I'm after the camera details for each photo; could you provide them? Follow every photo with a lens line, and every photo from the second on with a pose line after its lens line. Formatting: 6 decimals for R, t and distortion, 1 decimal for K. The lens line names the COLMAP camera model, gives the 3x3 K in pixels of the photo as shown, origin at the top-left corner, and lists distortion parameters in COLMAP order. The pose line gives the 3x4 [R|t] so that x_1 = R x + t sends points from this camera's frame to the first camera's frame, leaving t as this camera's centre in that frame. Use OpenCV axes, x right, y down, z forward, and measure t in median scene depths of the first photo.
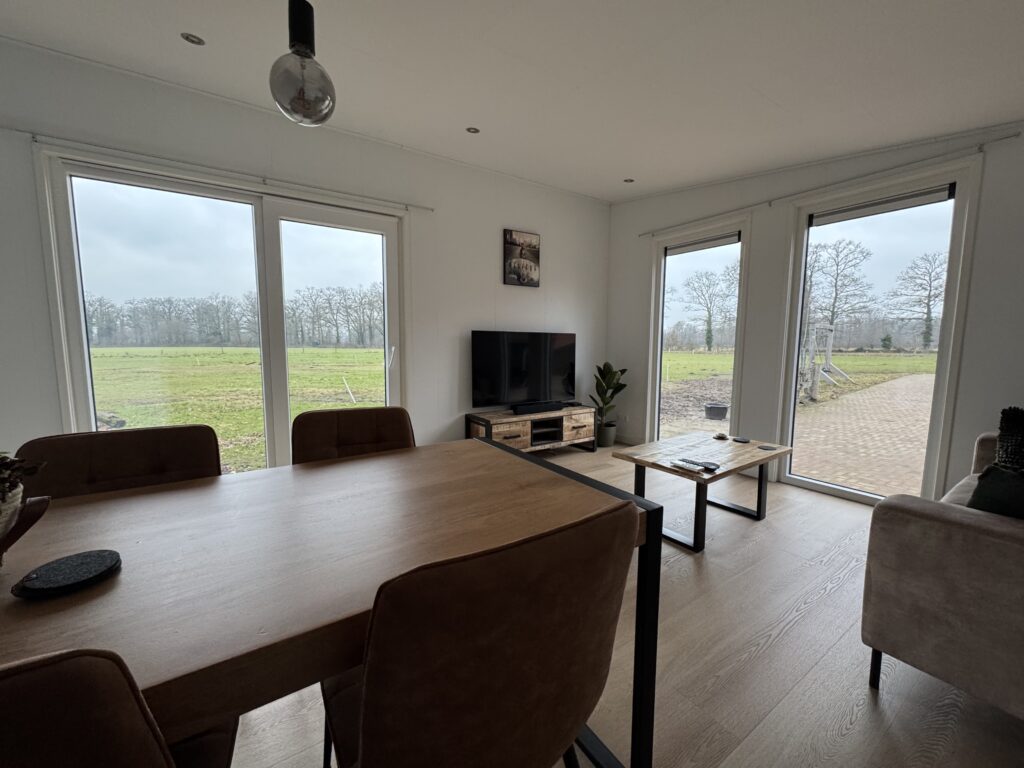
lens RADIAL K [[411.4, 0, 508.4], [0, 411.4, 386.8], [0, 0, 1]] dist [-0.000556, 0.000050]
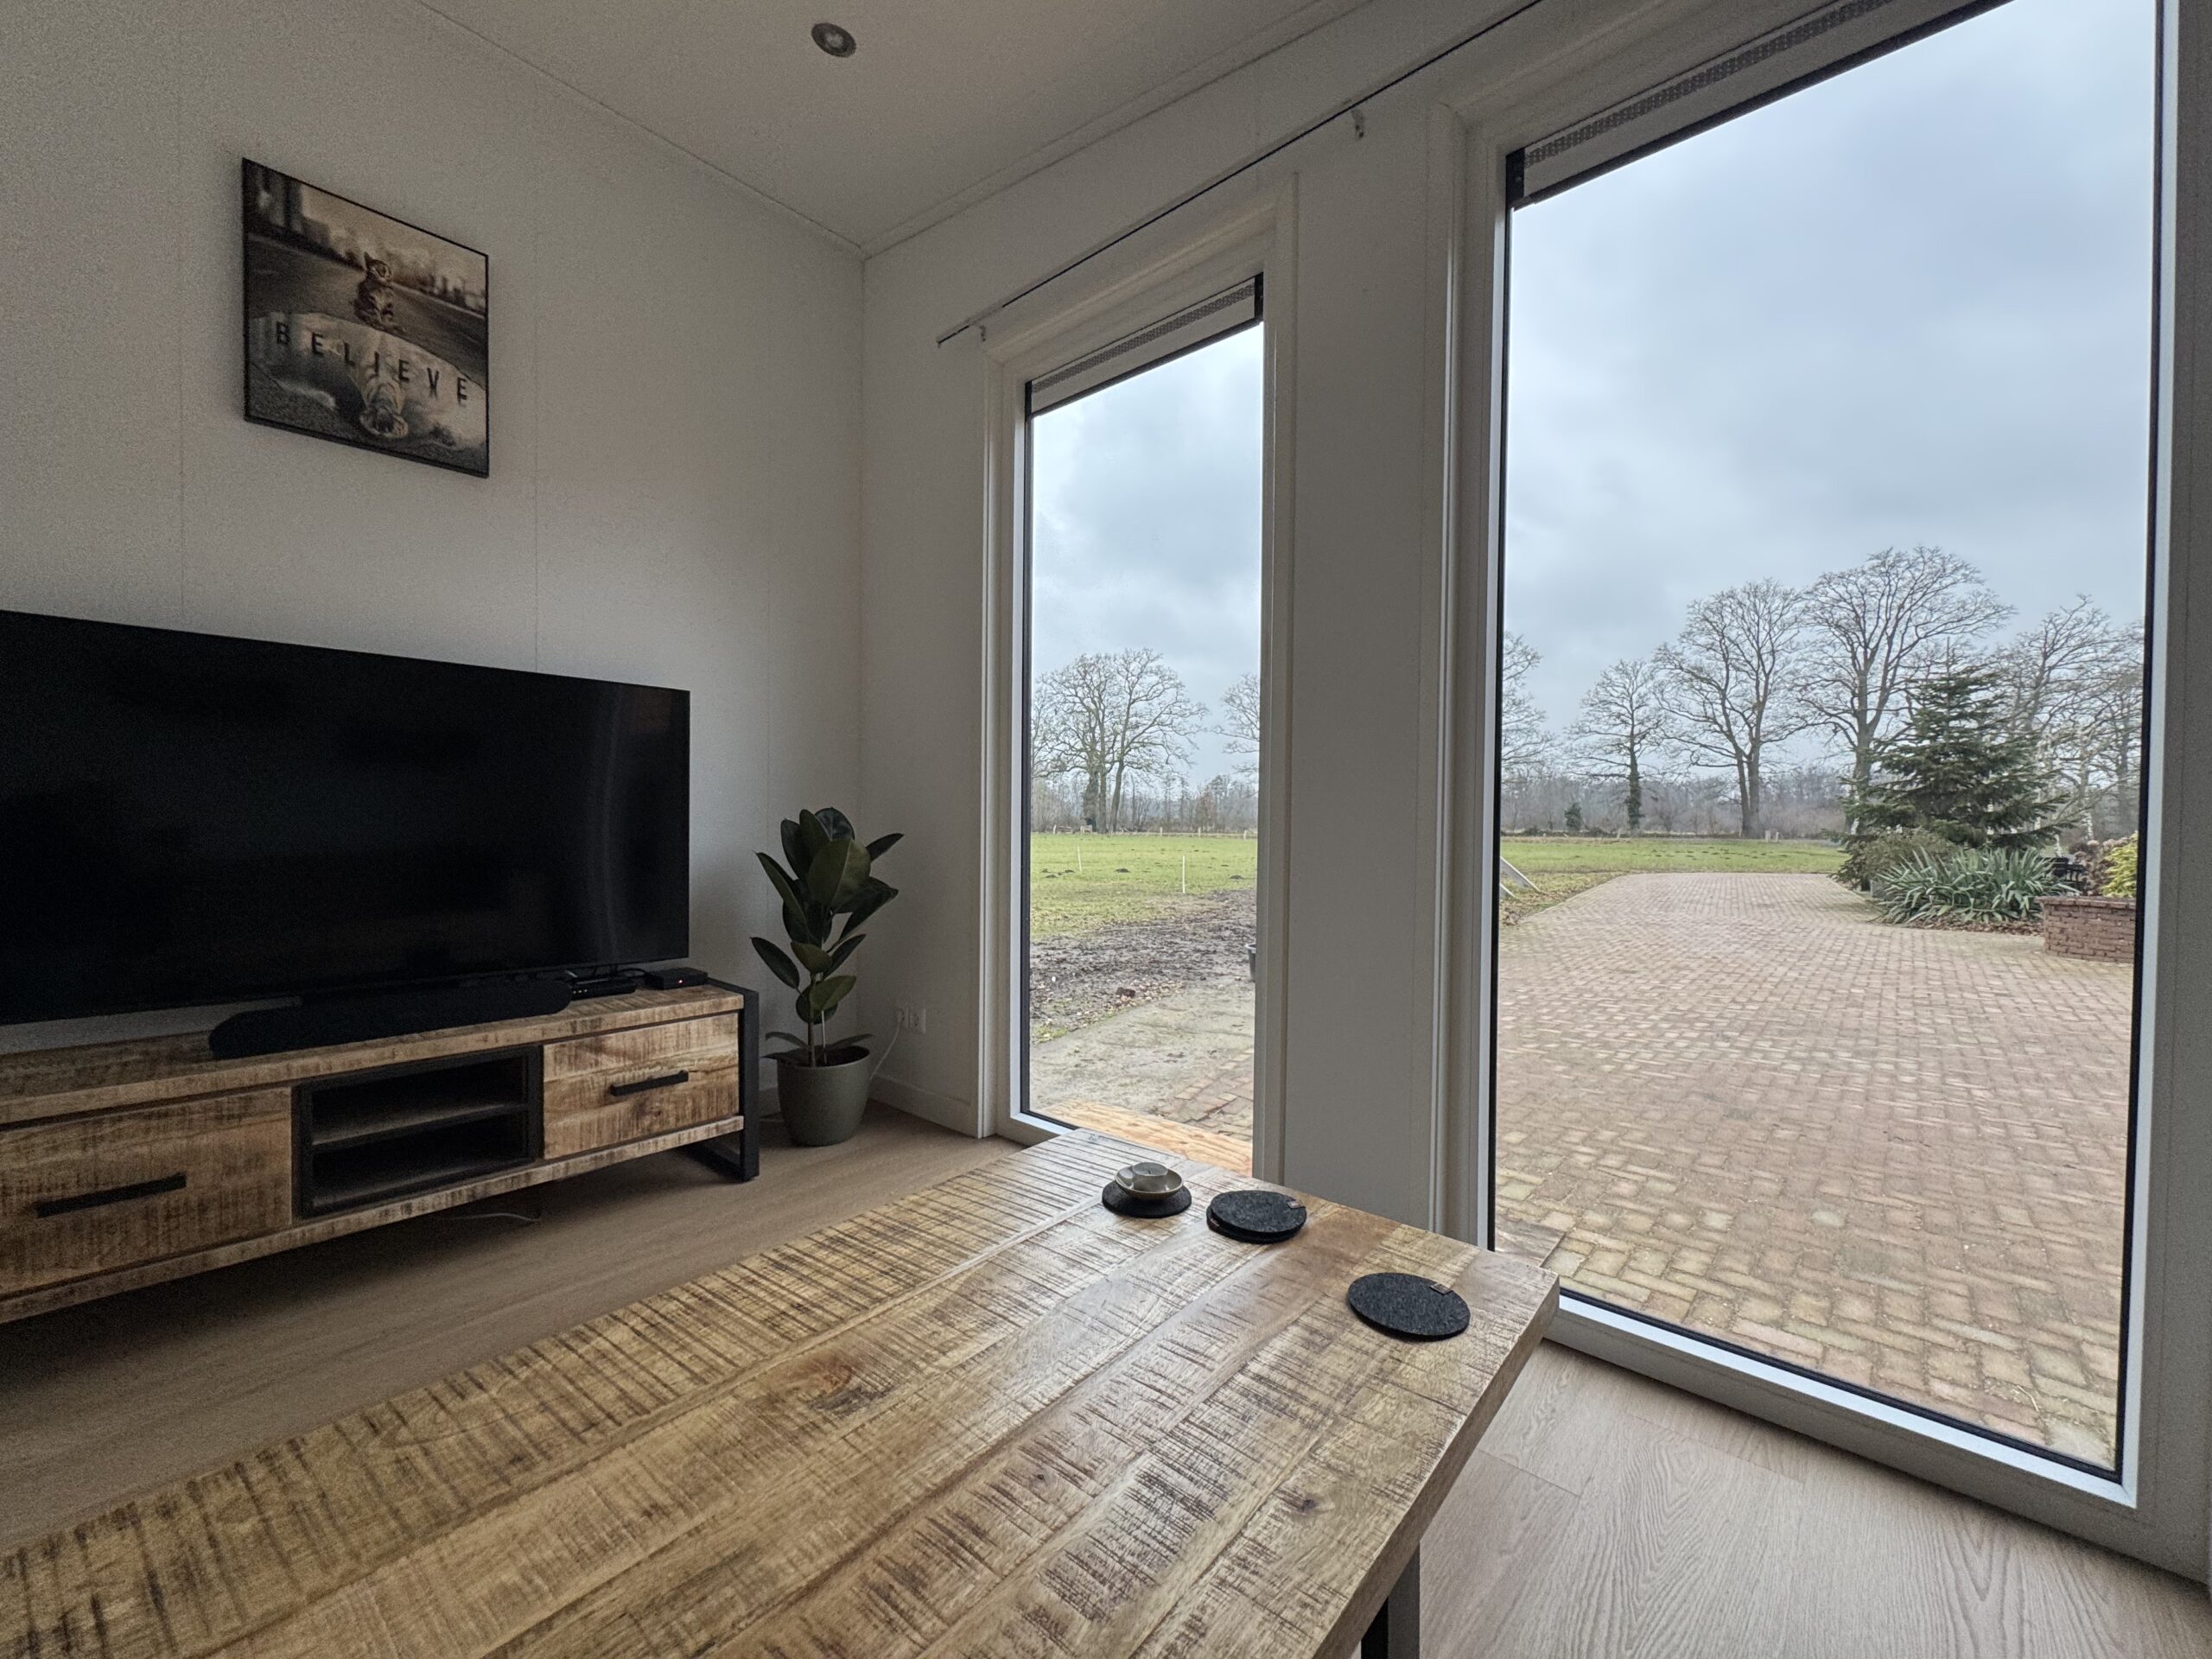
lens RADIAL K [[888.6, 0, 1098.2], [0, 888.6, 835.6], [0, 0, 1]] dist [-0.000556, 0.000050]
pose [[0.967993, 0.000693, 0.250975, 0.285078], [0.020977, 0.996274, -0.083658, 0.008381], [-0.250098, 0.086245, 0.964372, 0.455165]]
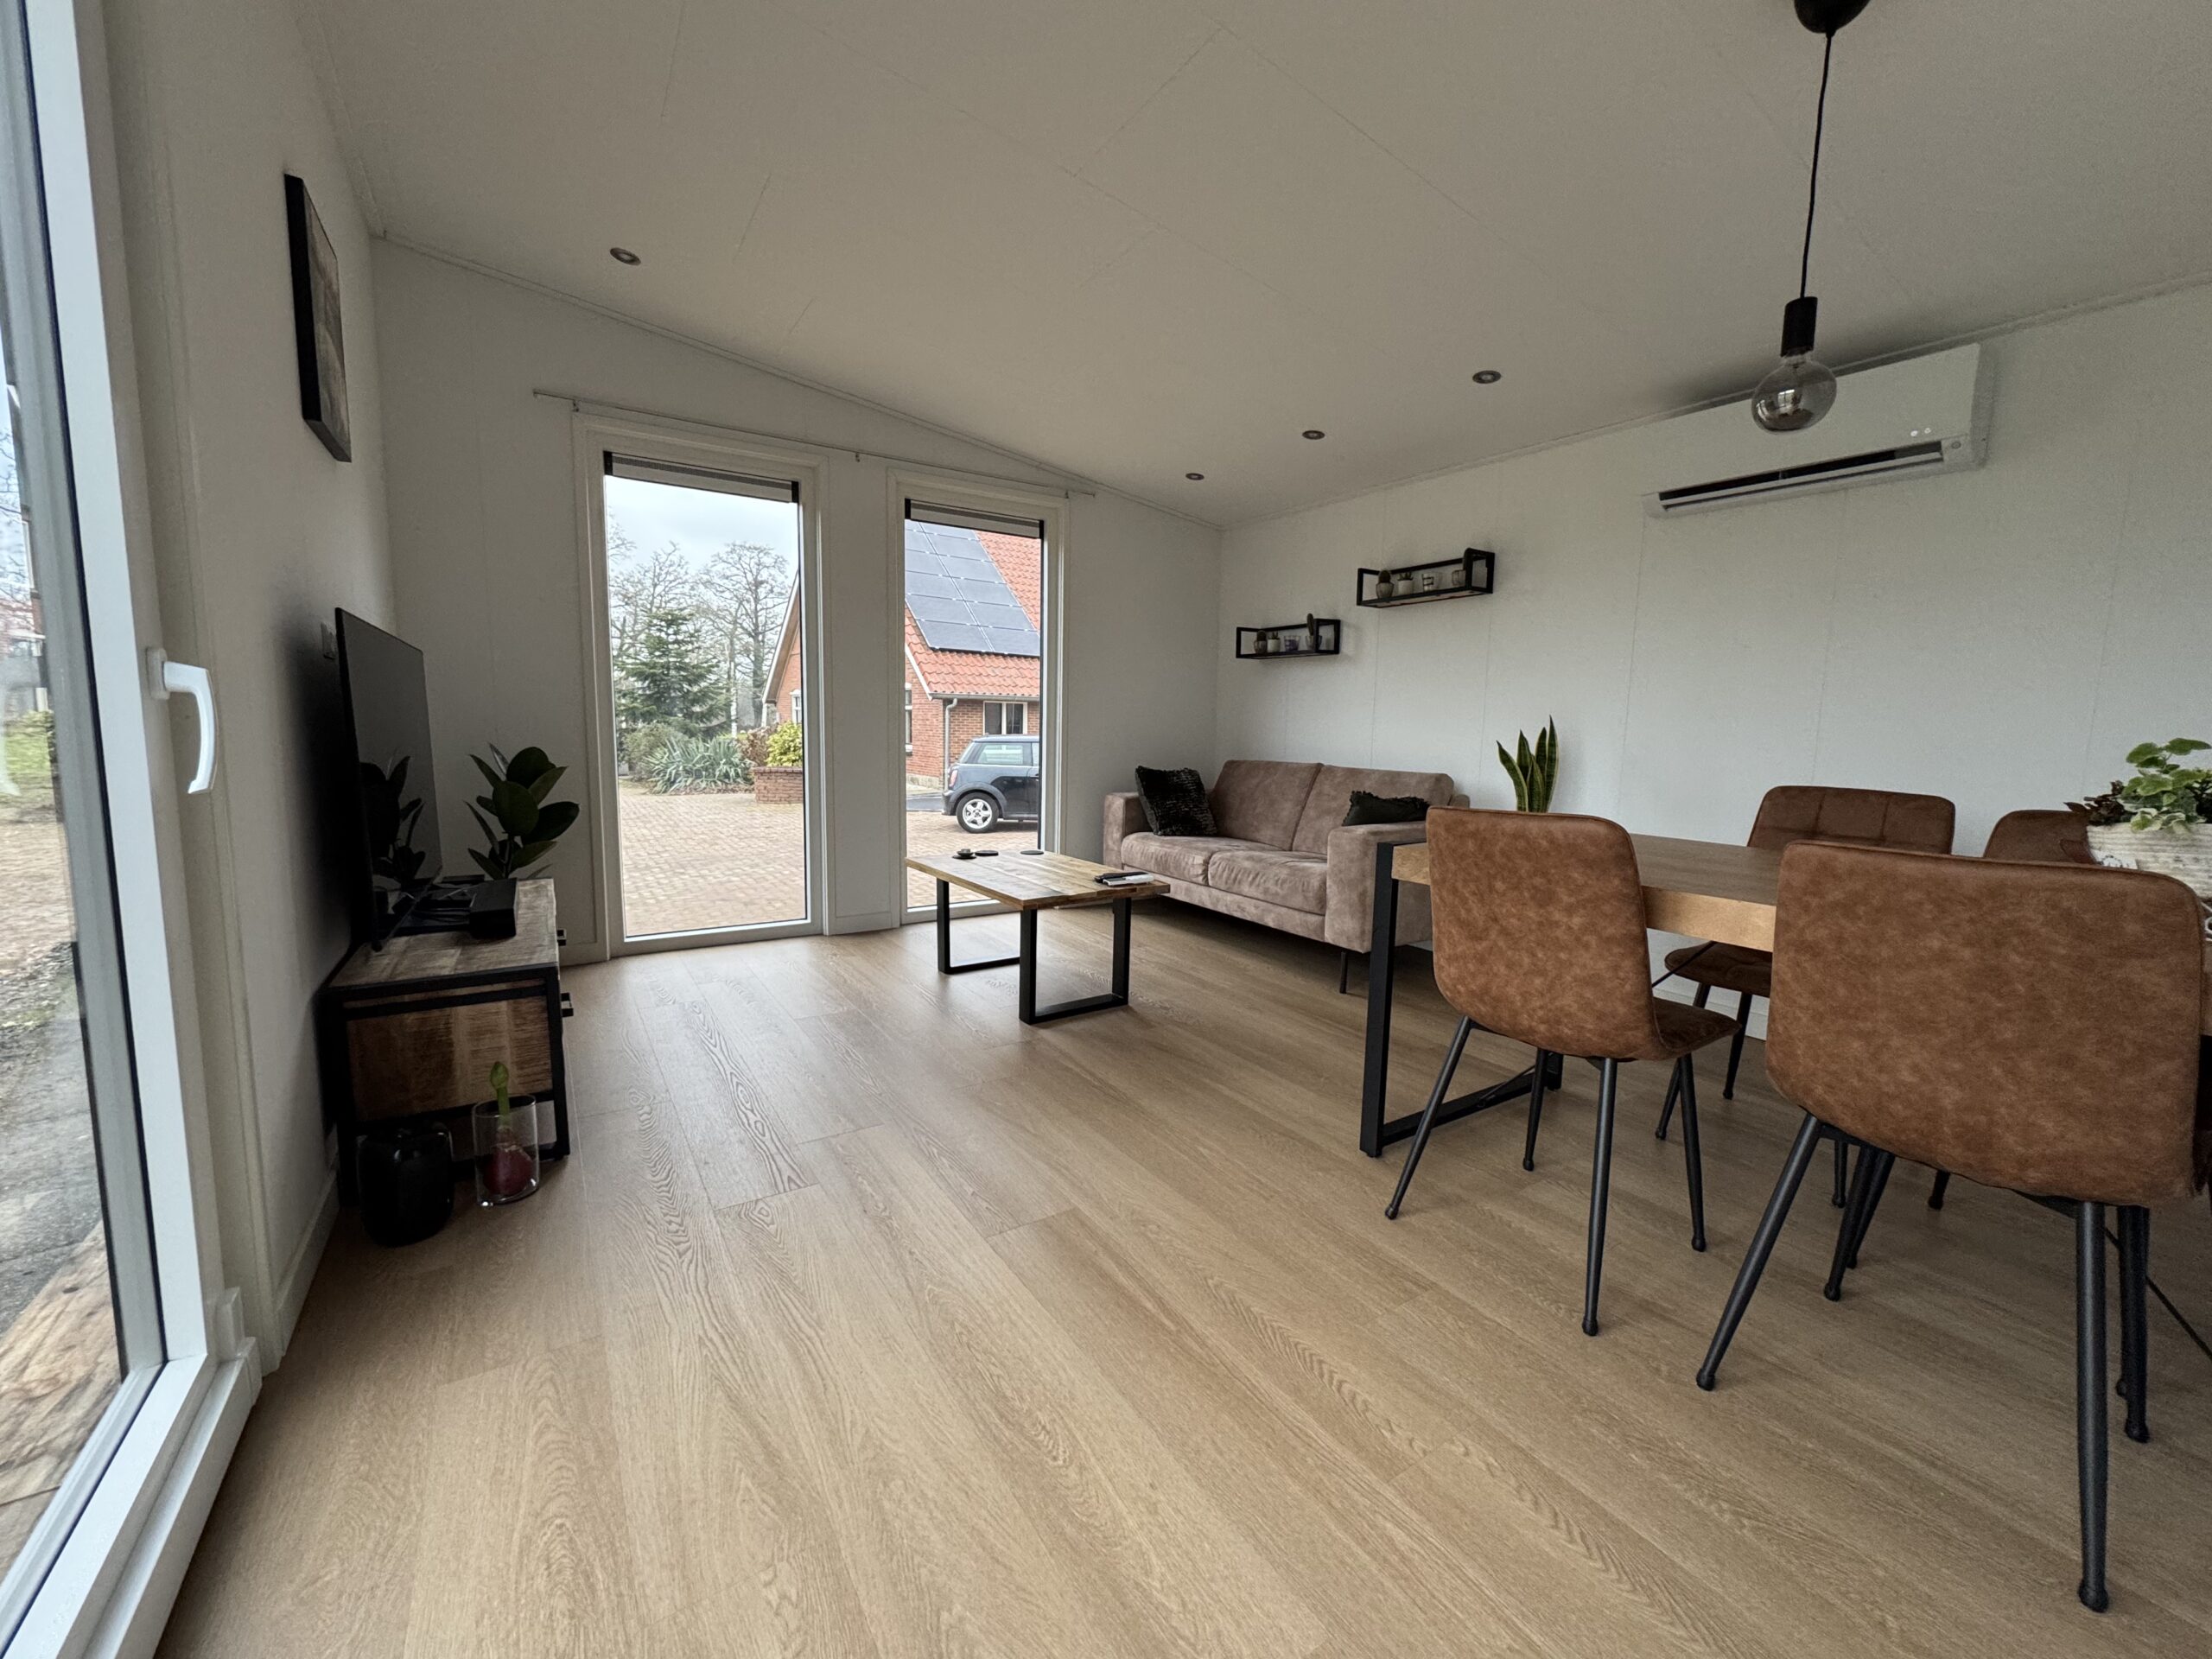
lens RADIAL K [[834.5, 0, 1103.8], [0, 834.5, 815.2], [0, 0, 1]] dist [-0.000445, 0.000009]
pose [[0.038625, -0.107222, 0.993485, -0.459268], [0.087290, 0.990788, 0.103537, -0.027465], [-0.995434, 0.082722, 0.047628, 0.508238]]
